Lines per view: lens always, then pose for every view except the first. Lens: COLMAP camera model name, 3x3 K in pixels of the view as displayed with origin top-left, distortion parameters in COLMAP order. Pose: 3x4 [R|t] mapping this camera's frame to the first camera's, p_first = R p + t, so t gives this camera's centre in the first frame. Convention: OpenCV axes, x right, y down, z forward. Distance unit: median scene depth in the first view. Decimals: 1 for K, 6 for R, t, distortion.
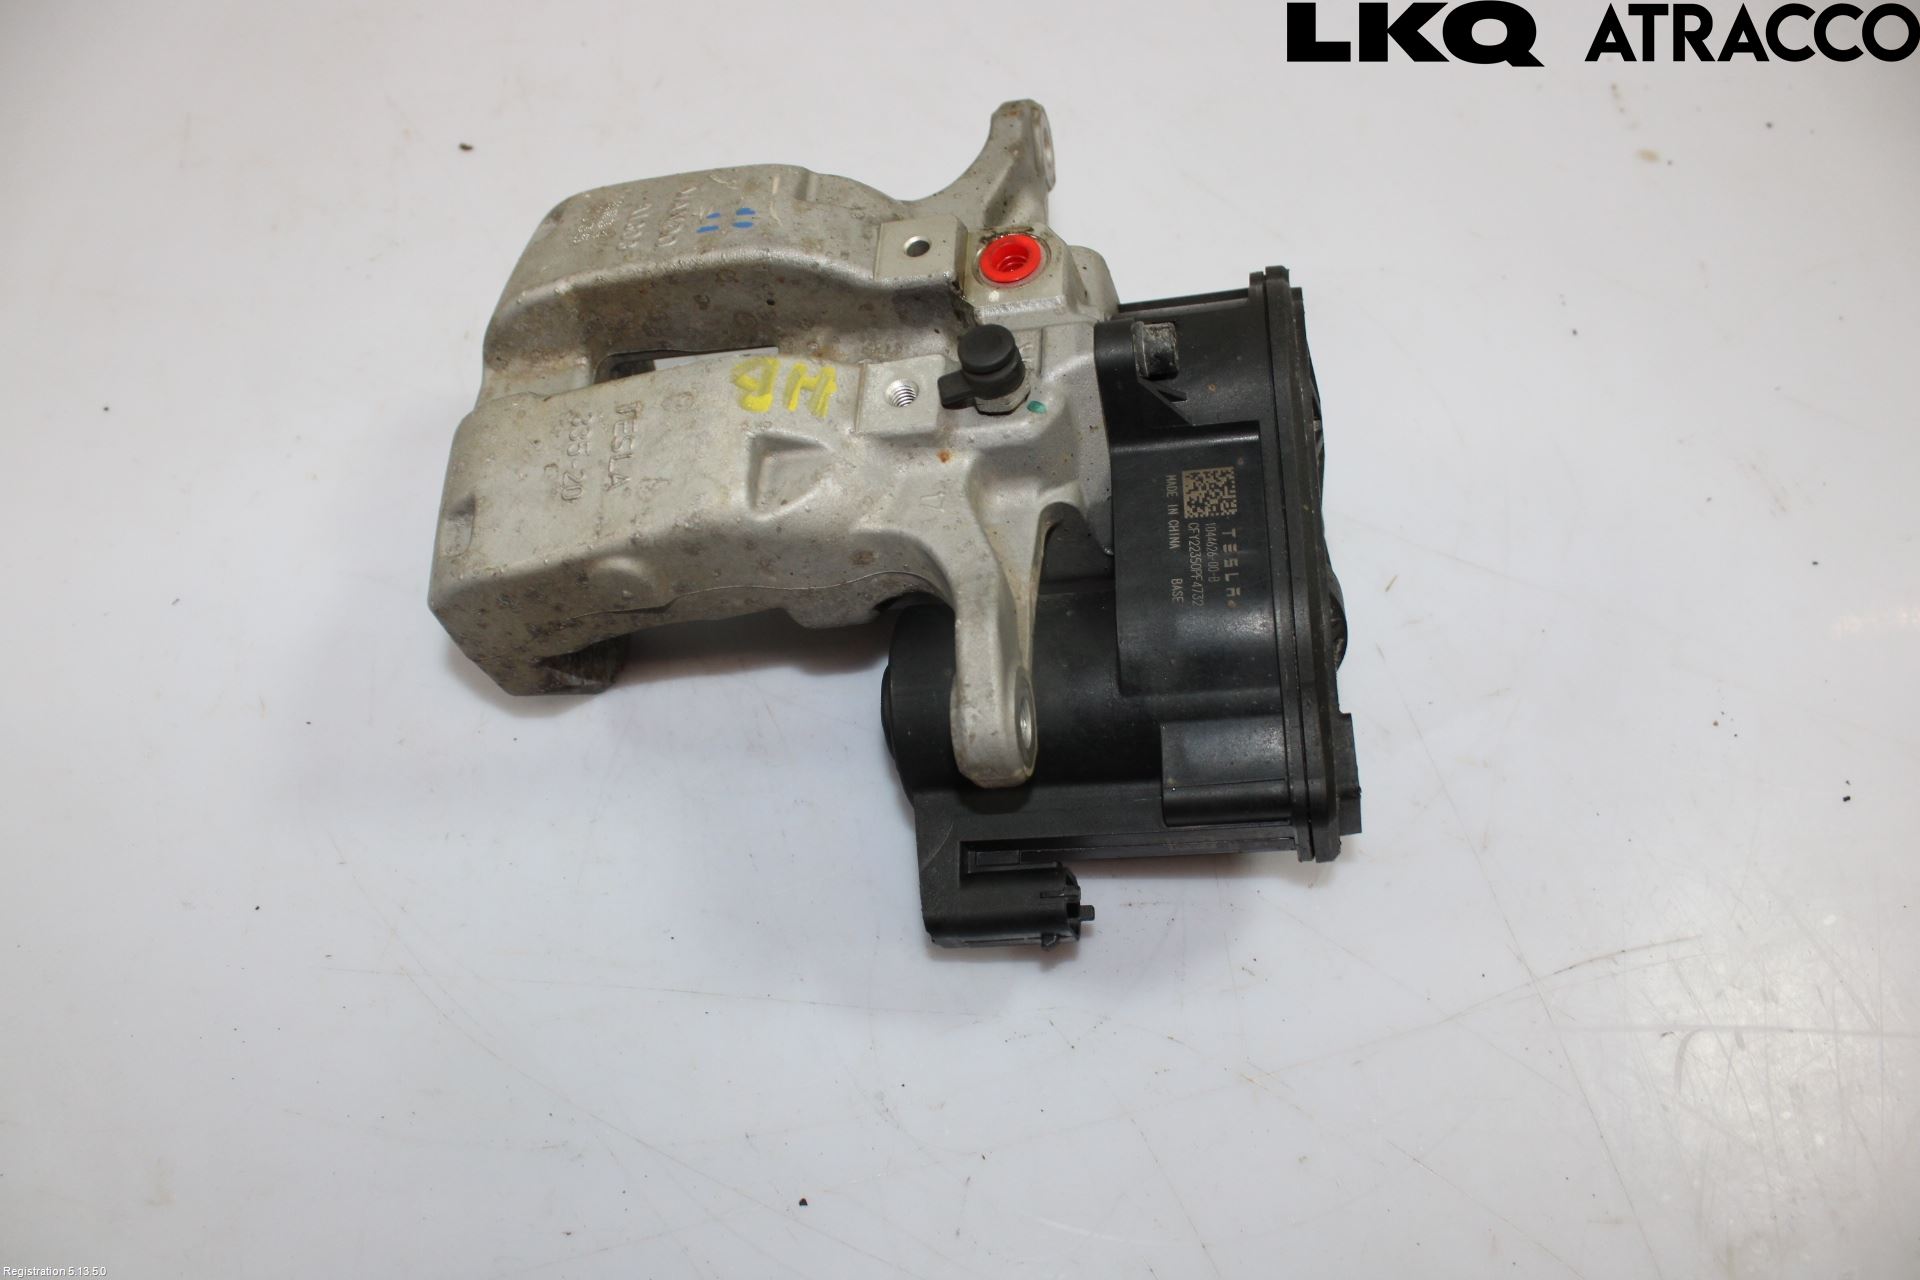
lens RADIAL K [[1552.7, 0, 960.0], [0, 1552.7, 640.0], [0, 0, 1]] dist [-0.094141, -0.000383]
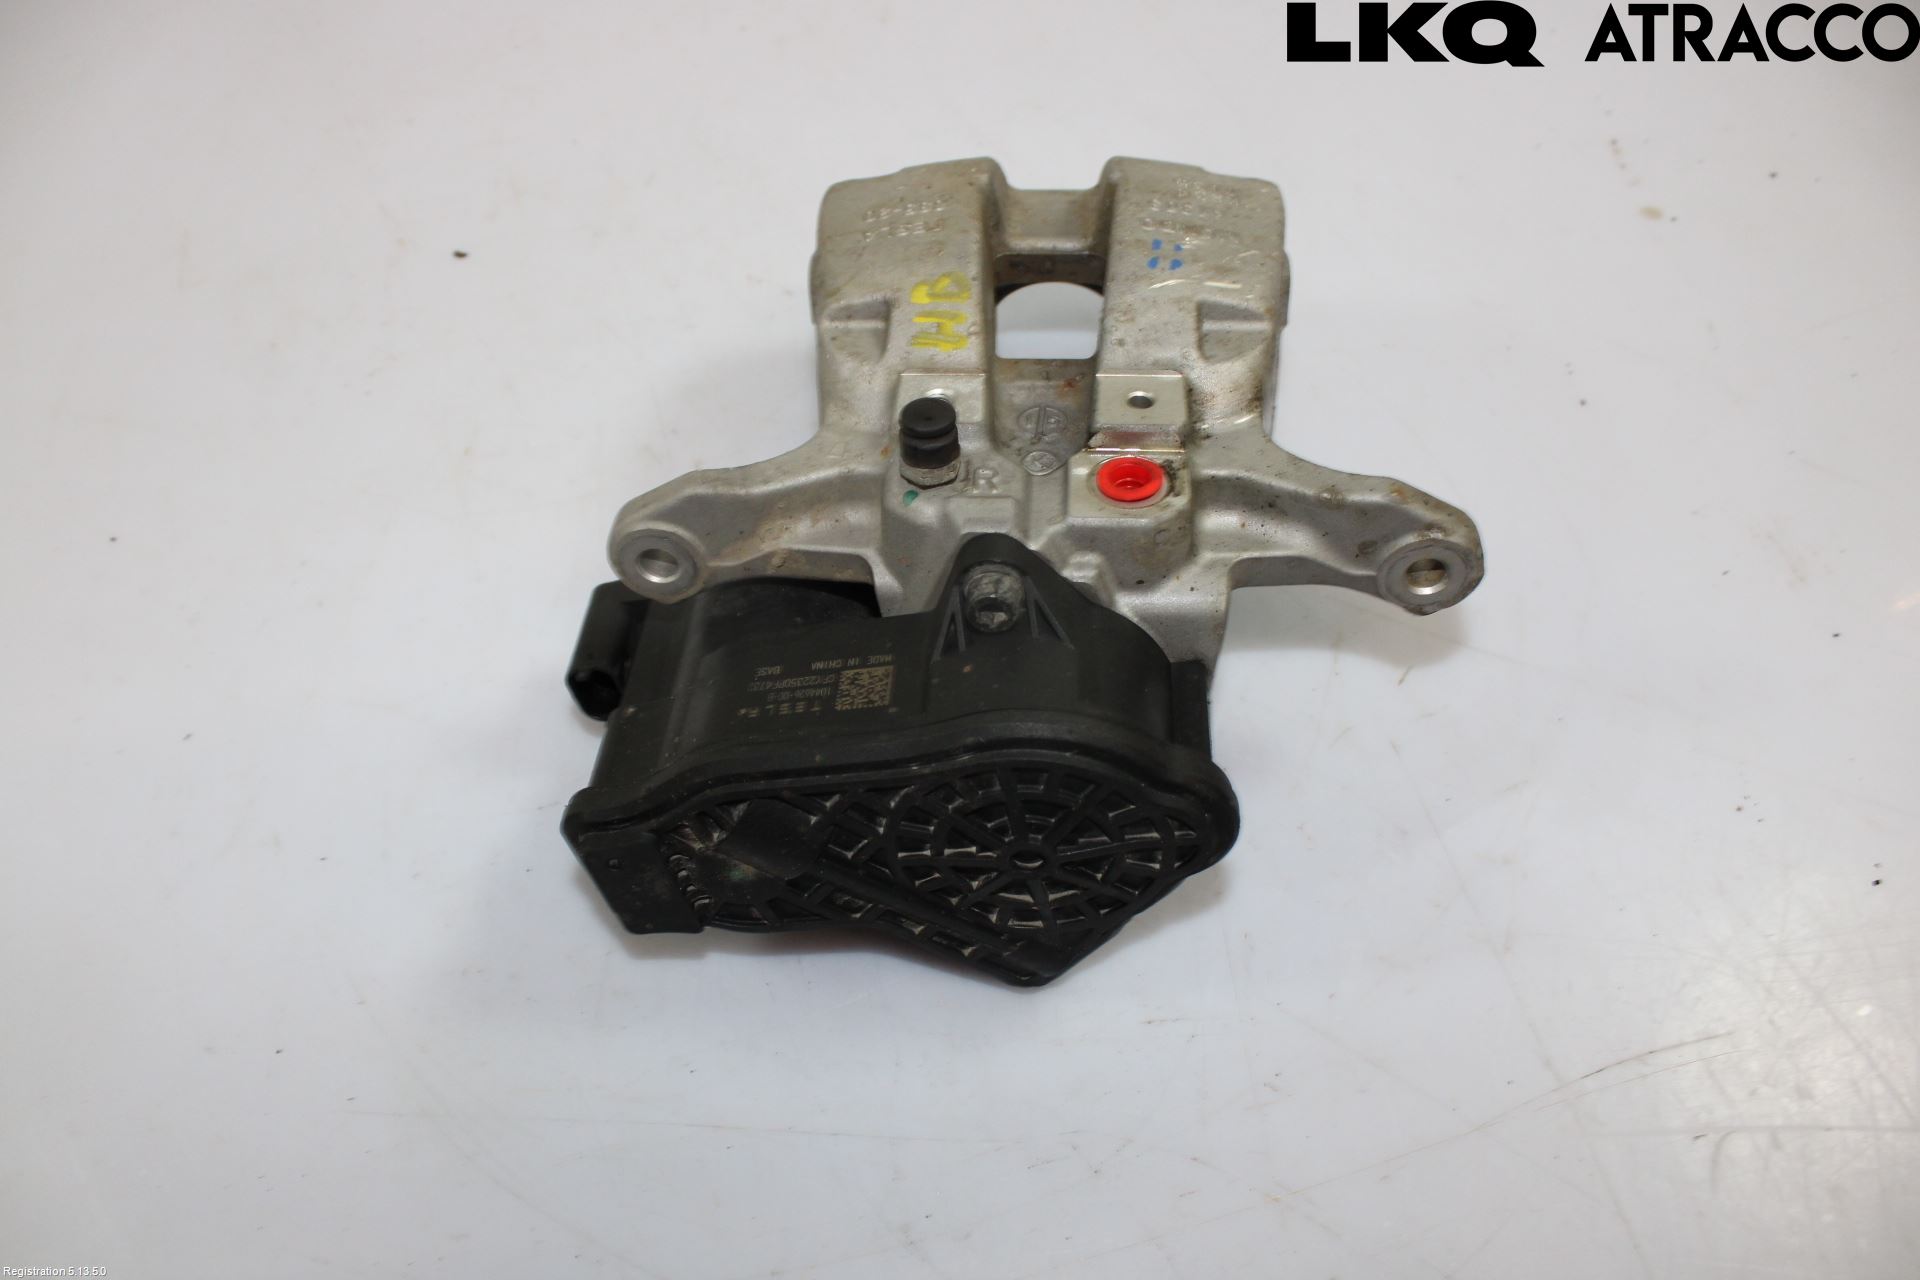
lens RADIAL K [[1552.7, 0, 960.0], [0, 1552.7, 640.0], [0, 0, 1]] dist [-0.094141, -0.000383]
pose [[0.002294, 0.855364, -0.518023, 0.642114], [-0.811966, 0.303965, 0.498314, -0.640424], [0.583700, 0.419474, 0.695224, 0.344820]]
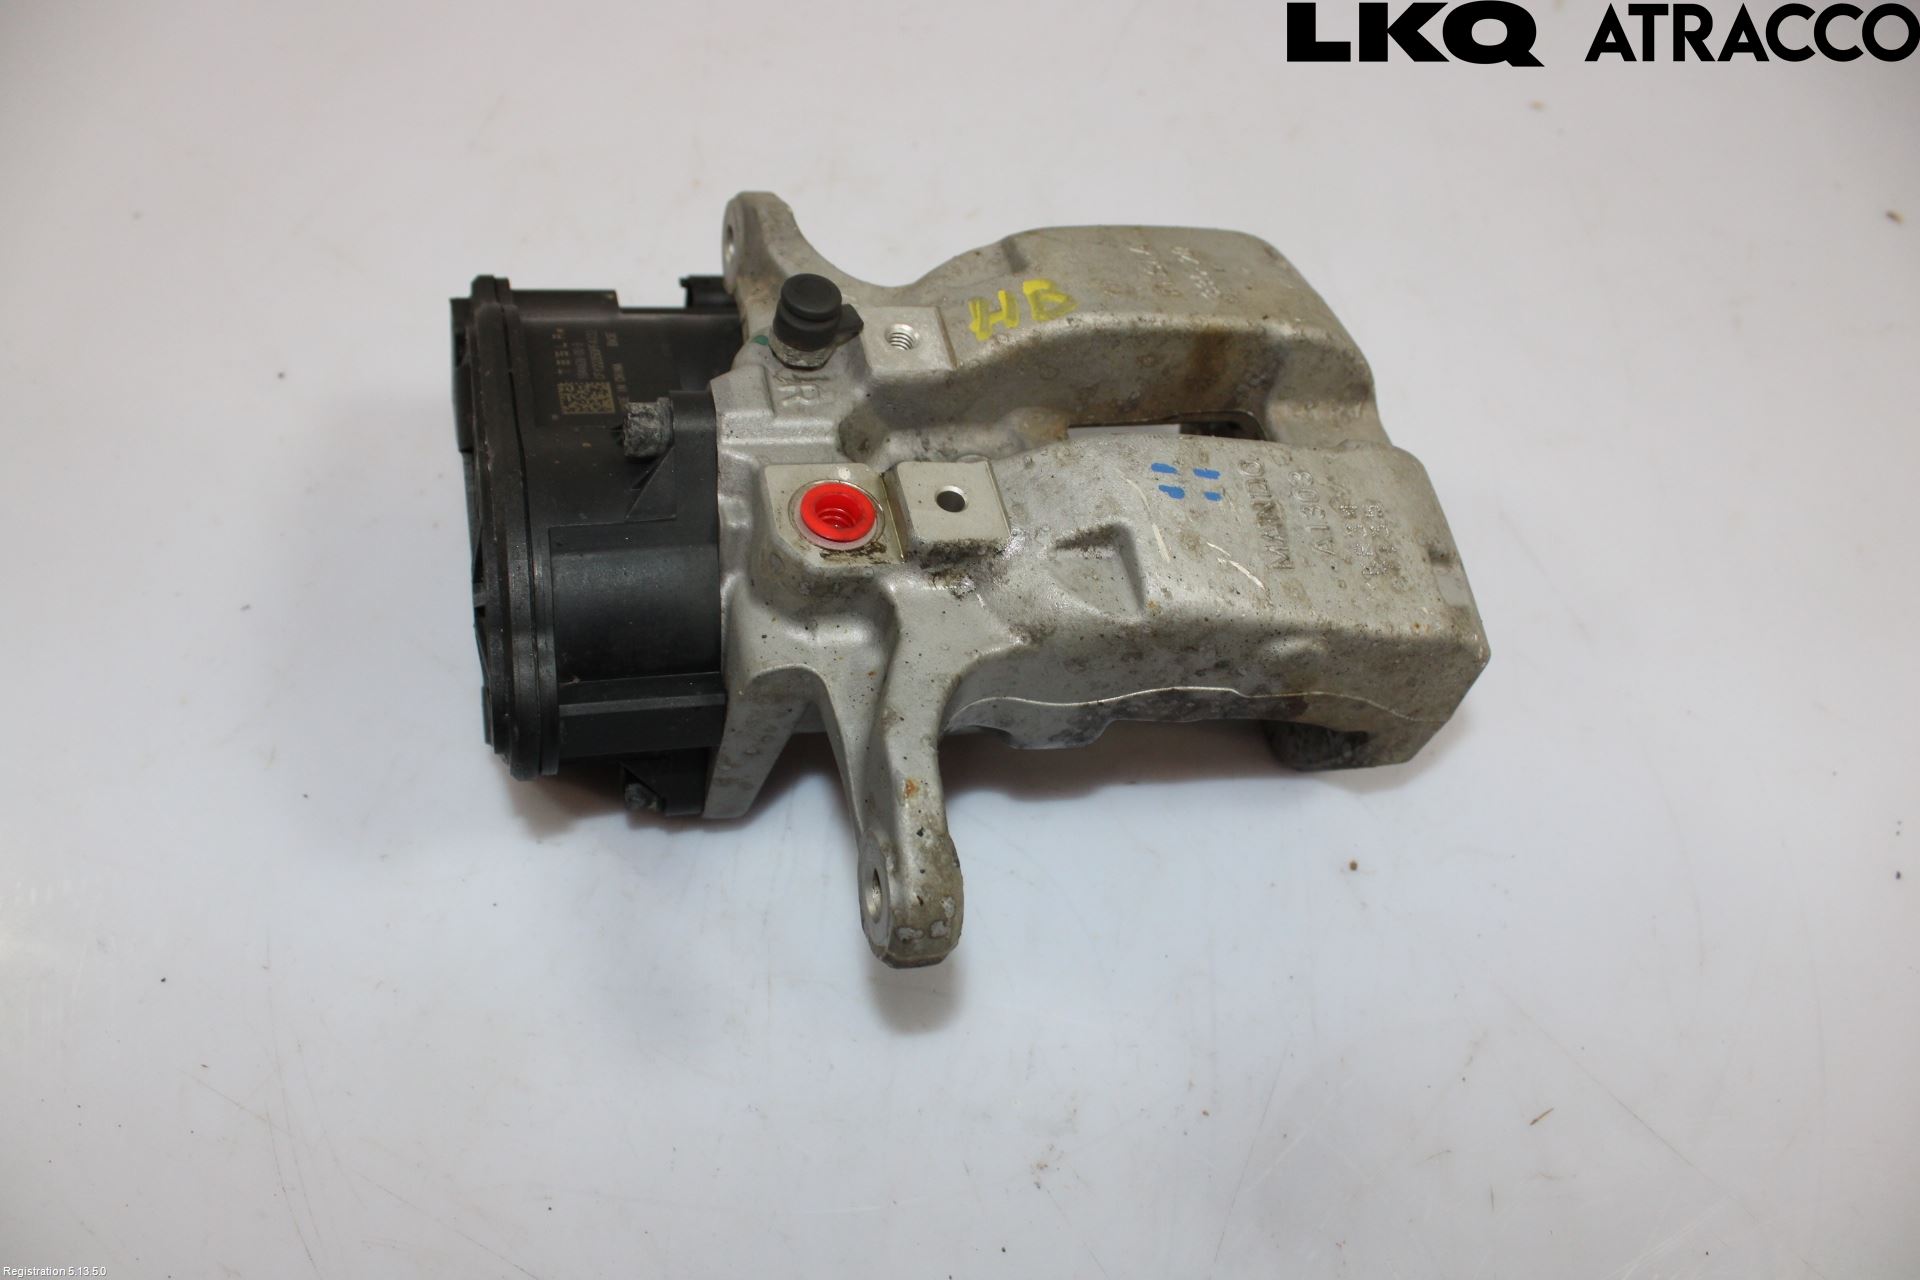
lens RADIAL K [[1552.7, 0, 960.0], [0, 1552.7, 640.0], [0, 0, 1]] dist [-0.094141, -0.000383]
pose [[-0.959093, 0.238571, -0.152397, 0.118999], [-0.232340, -0.355791, 0.905224, -1.099287], [0.161739, 0.903602, 0.396666, 0.789525]]
